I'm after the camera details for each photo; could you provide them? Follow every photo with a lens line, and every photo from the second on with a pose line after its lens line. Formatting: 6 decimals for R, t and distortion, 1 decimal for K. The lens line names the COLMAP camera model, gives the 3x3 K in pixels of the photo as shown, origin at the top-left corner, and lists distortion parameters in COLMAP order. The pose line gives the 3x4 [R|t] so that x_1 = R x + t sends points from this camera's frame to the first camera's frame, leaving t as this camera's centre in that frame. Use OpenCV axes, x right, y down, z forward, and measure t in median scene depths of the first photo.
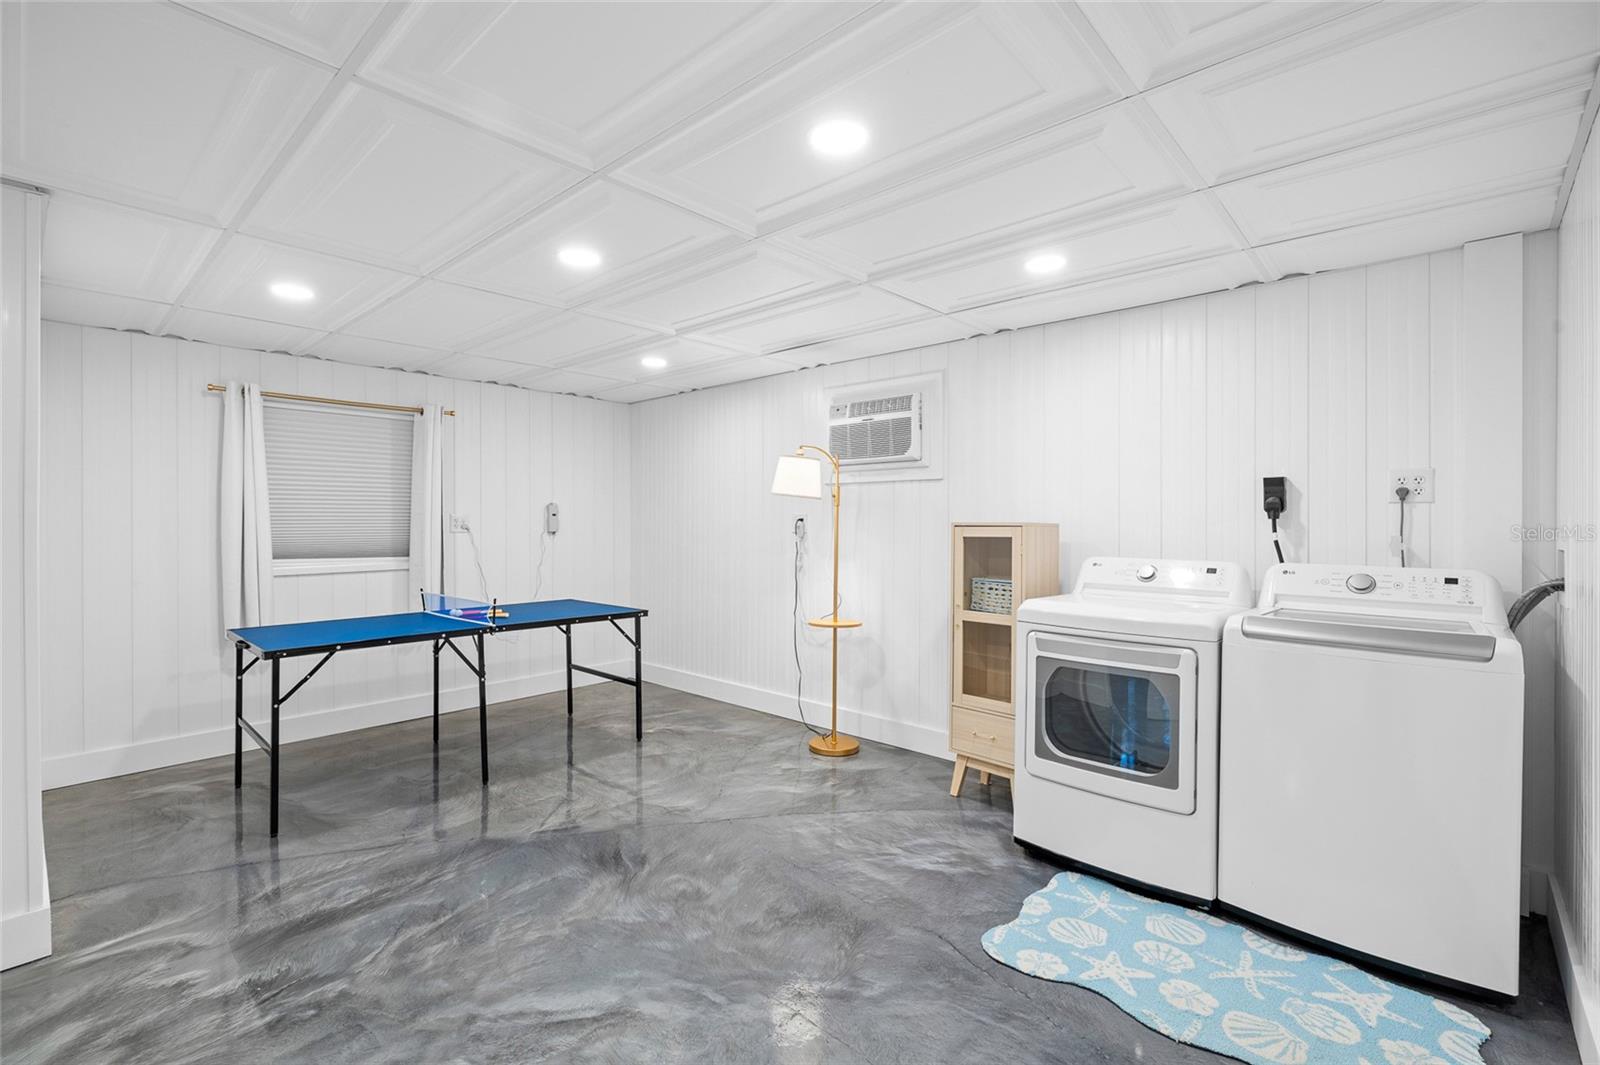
lens RADIAL K [[724.0, 0, 804.0], [0, 724.0, 529.4], [0, 0, 1]] dist [-0.002841, 0.000686]
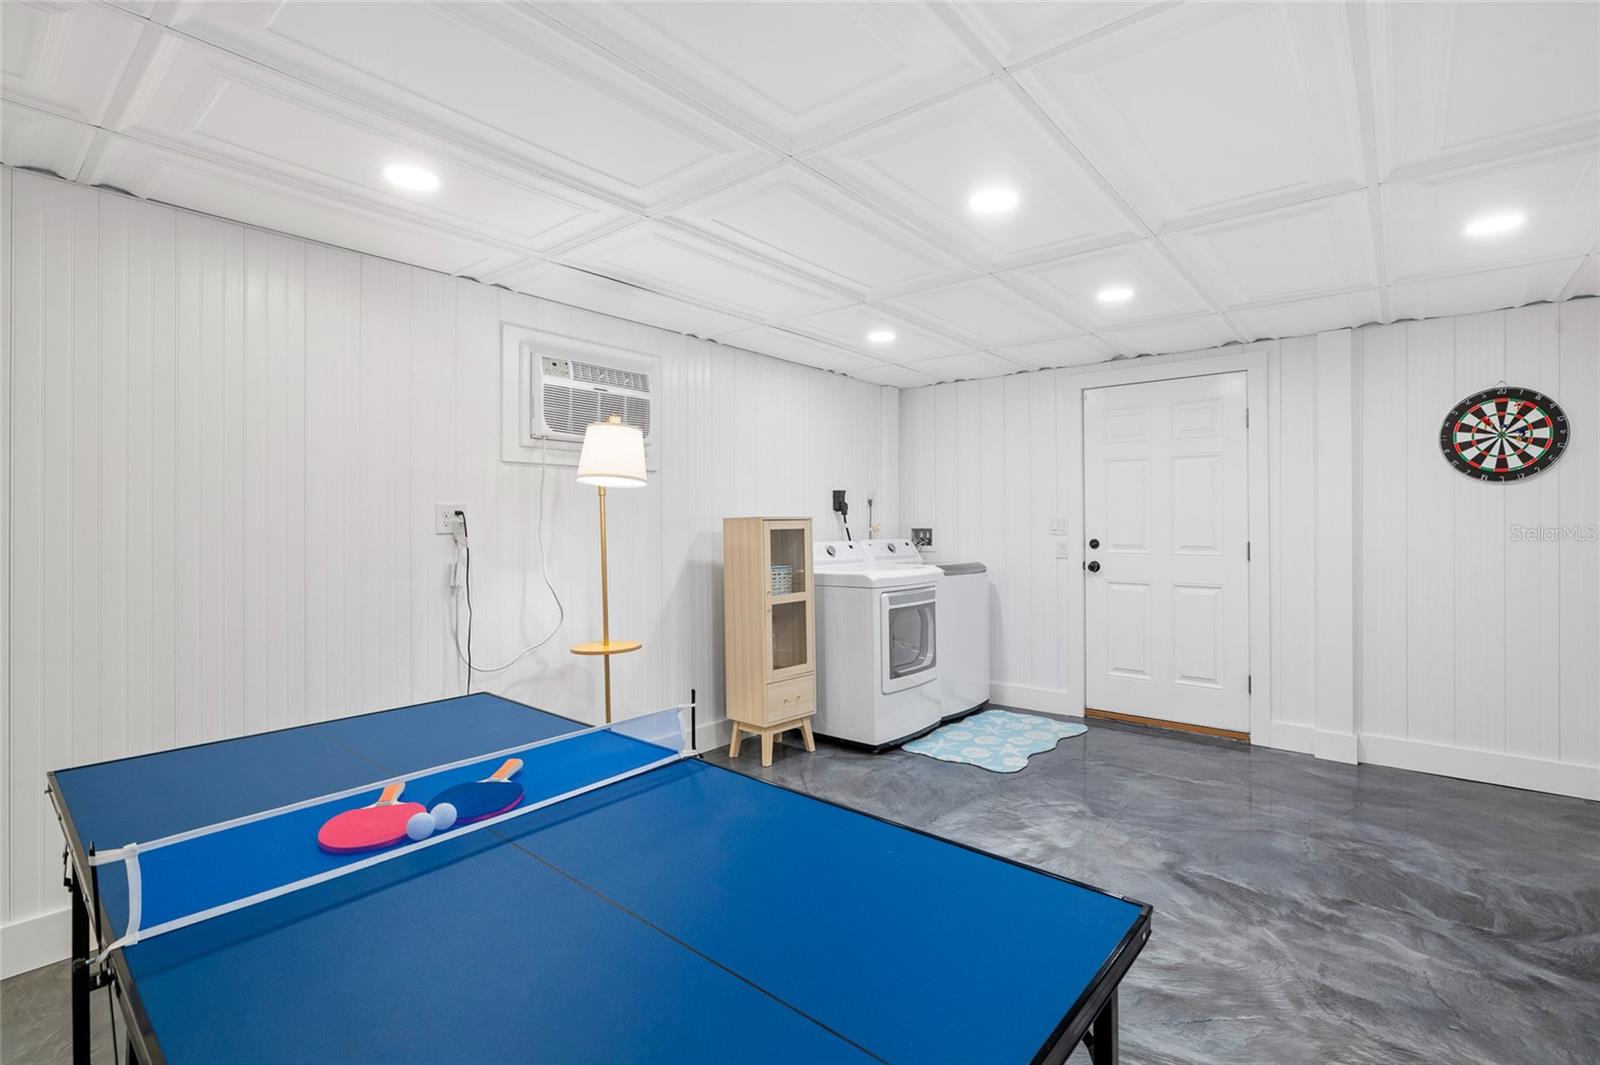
lens RADIAL K [[741.0, 0, 803.2], [0, 741.0, 524.2], [0, 0, 1]] dist [-0.007651, 0.000861]
pose [[-0.054134, -0.008662, 0.998496, -1.015978], [0.012853, 0.999873, 0.009371, -0.009123], [-0.998451, 0.013341, -0.054015, 1.116399]]
